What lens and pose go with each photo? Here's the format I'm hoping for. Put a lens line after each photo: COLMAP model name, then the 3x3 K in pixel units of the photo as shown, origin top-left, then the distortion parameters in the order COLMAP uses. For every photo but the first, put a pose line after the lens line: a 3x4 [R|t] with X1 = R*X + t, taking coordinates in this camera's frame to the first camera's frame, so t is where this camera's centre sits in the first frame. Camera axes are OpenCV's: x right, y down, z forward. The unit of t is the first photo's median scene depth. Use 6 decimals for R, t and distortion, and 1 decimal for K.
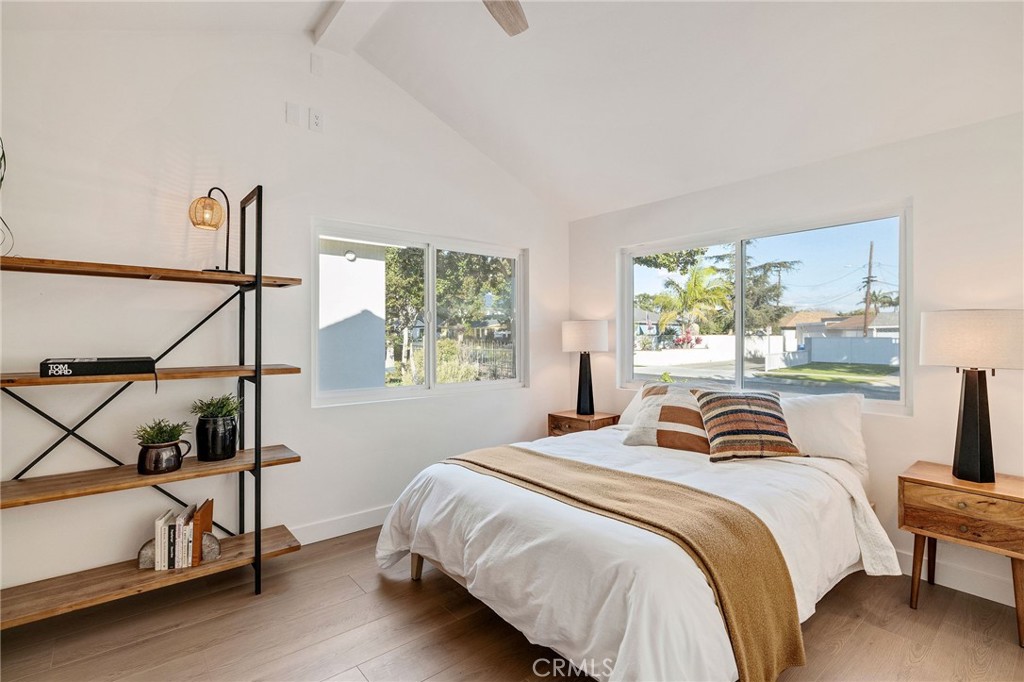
lens RADIAL K [[519.0, 0, 512.0], [0, 519.0, 341.0], [0, 0, 1]] dist [0.000263, 0.001564]
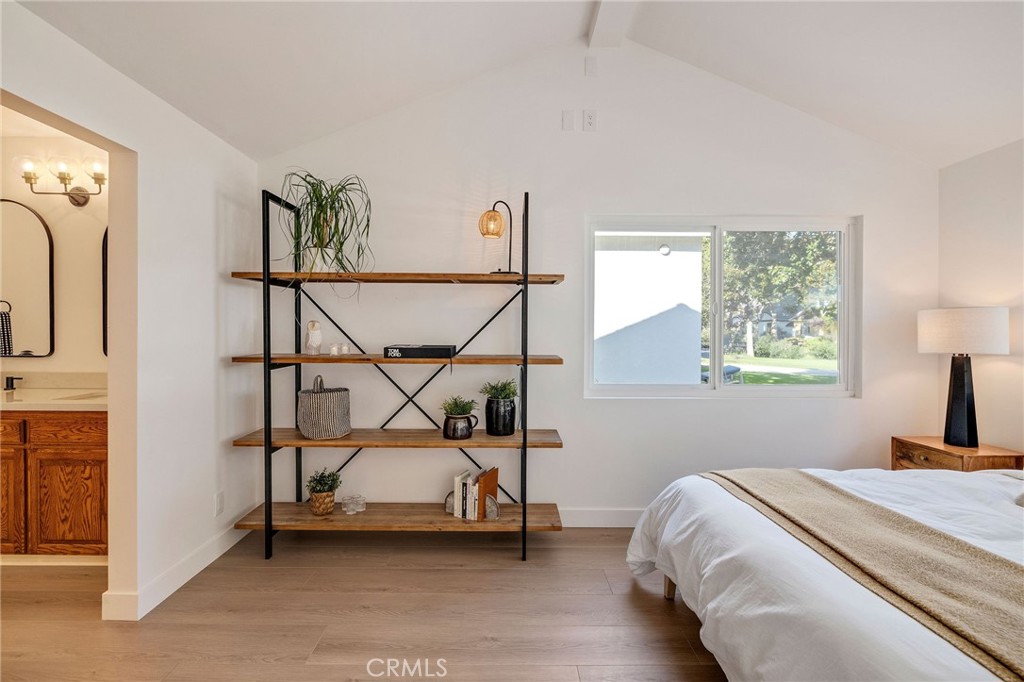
lens RADIAL K [[489.9, 0, 513.3], [0, 489.9, 338.0], [0, 0, 1]] dist [-0.000607, 0.000628]
pose [[0.757479, 0.014790, -0.652691, 0.173660], [-0.011280, 0.999891, 0.009567, 0.000078], [0.652762, 0.000115, 0.757563, 0.189094]]
